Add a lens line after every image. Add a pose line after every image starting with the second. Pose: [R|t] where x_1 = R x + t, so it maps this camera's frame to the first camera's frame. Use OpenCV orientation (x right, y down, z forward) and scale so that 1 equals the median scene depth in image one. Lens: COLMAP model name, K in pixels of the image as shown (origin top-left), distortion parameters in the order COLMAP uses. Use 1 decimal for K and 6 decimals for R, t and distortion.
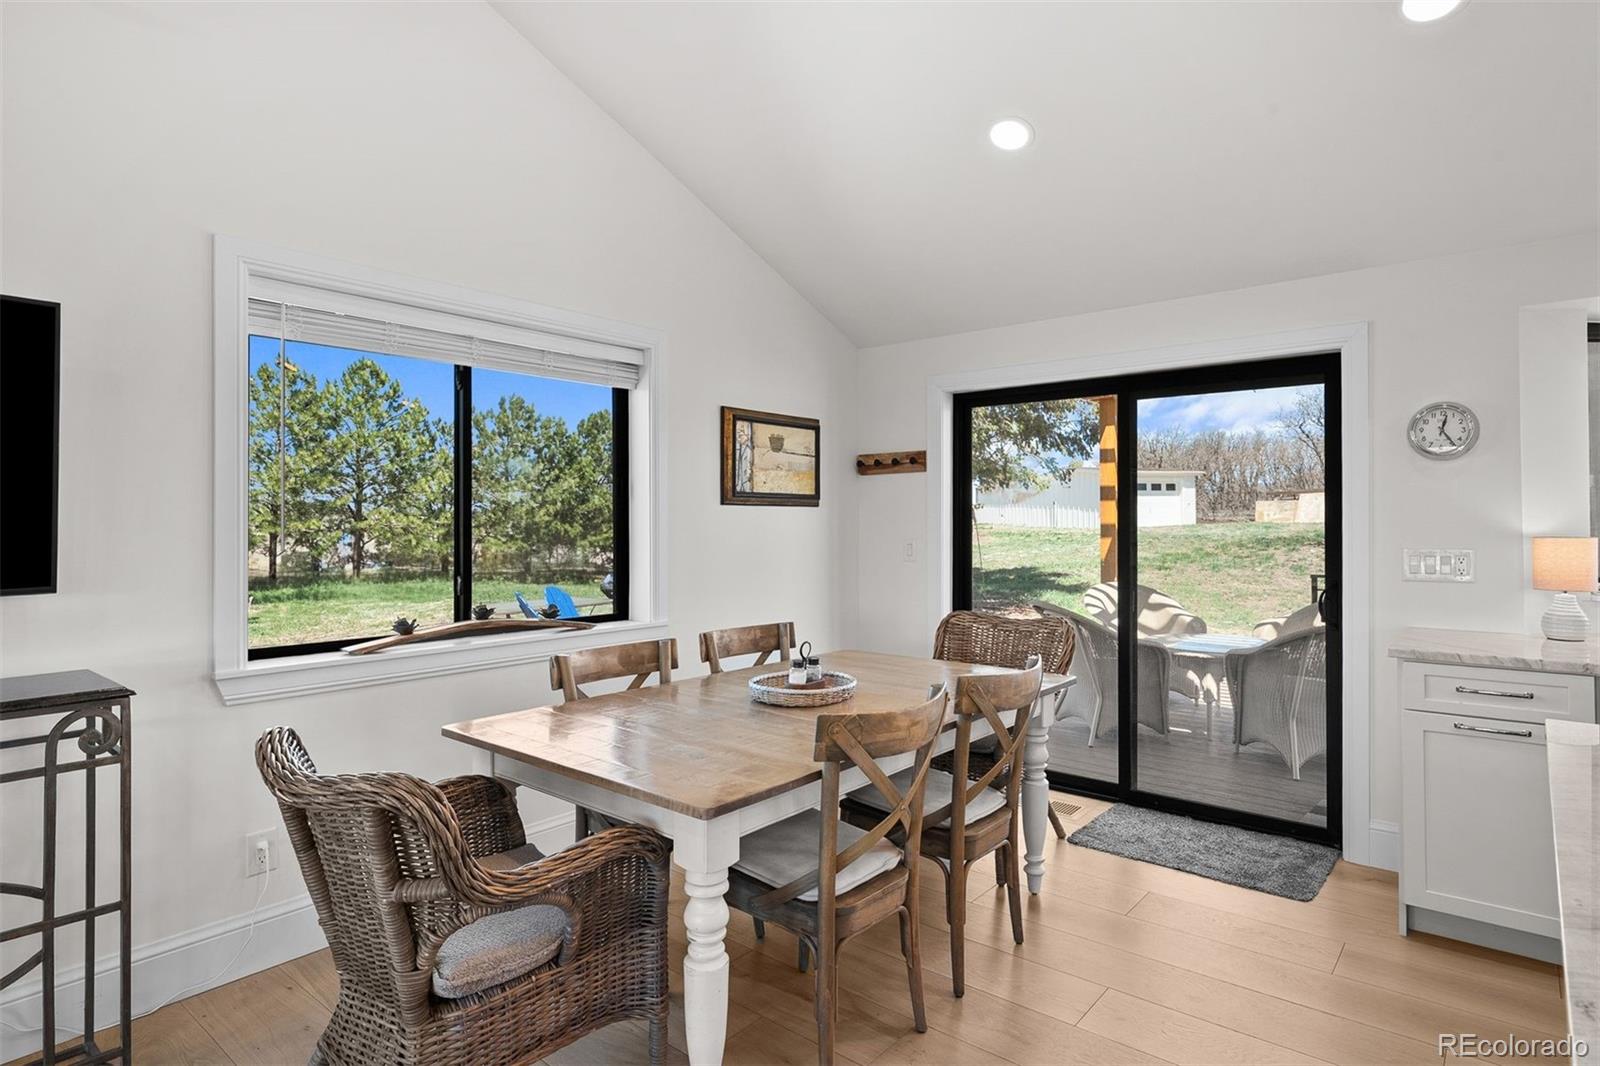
lens RADIAL K [[878.1, 0, 801.8], [0, 878.1, 525.5], [0, 0, 1]] dist [-0.019505, 0.000090]
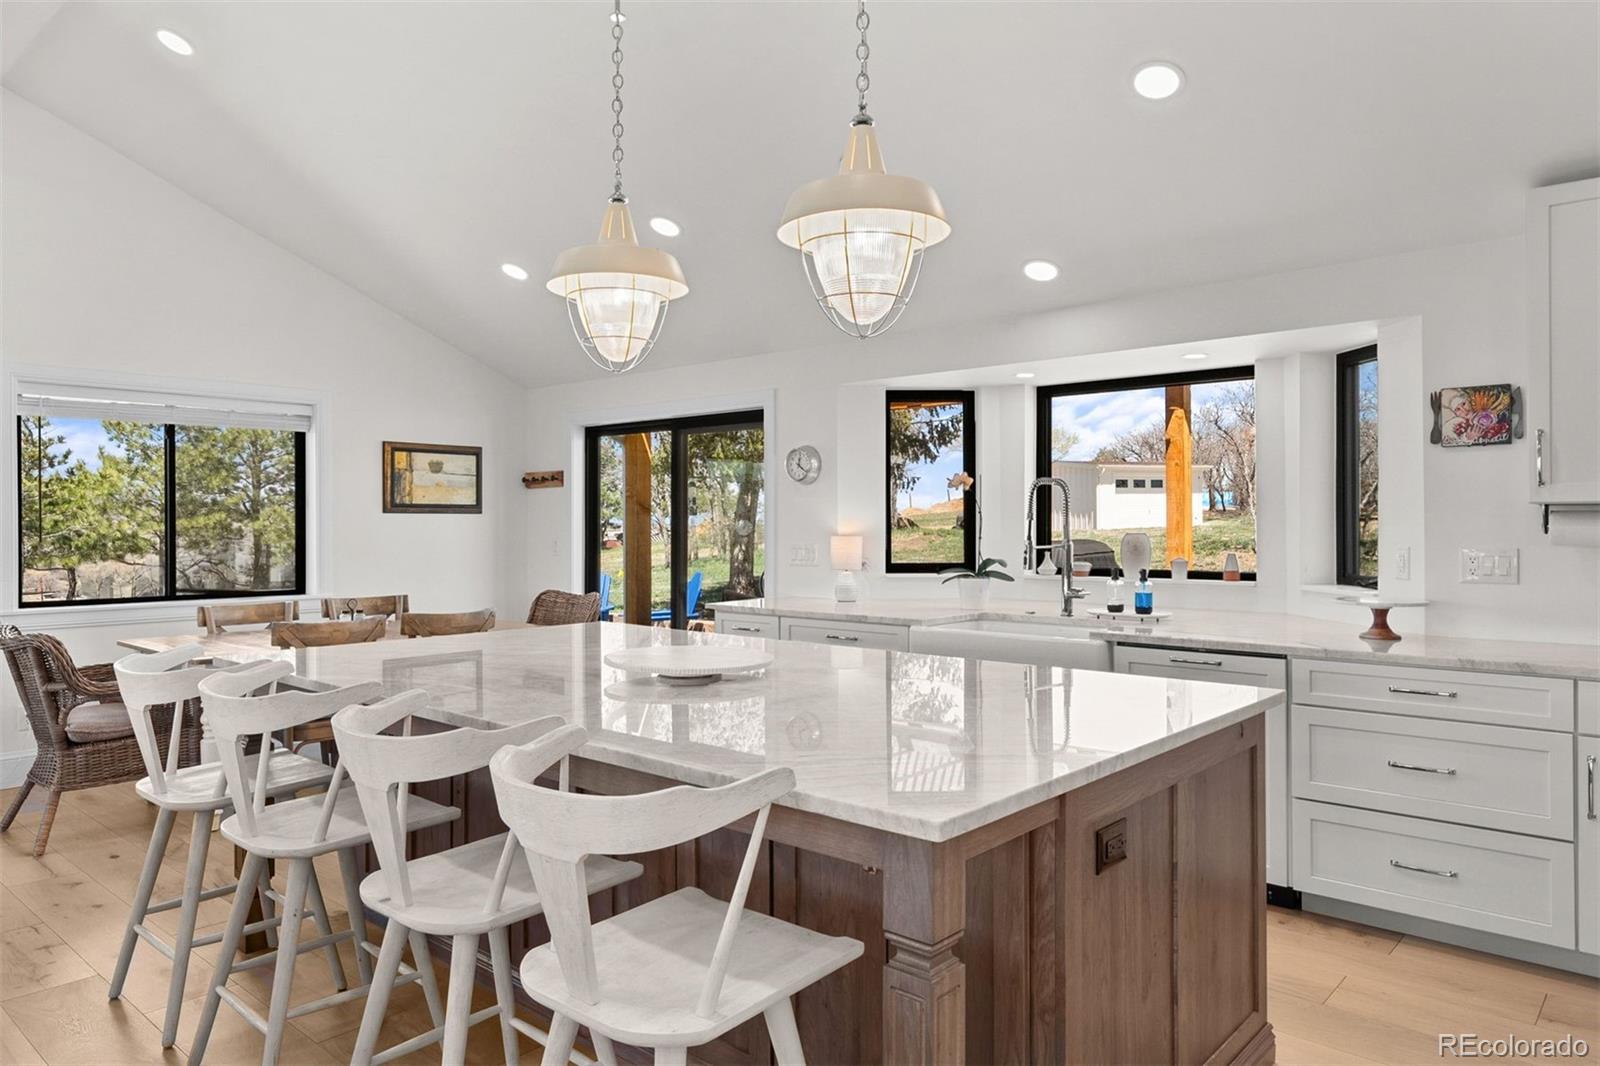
lens RADIAL K [[1065.9, 0, 800.0], [0, 1065.9, 533.0], [0, 0, 1]] dist [-0.027329, -0.002021]
pose [[0.999822, -0.000525, -0.018875, 0.594761], [0.000628, 0.999985, 0.005491, -0.001075], [0.018872, -0.005502, 0.999807, -0.655004]]
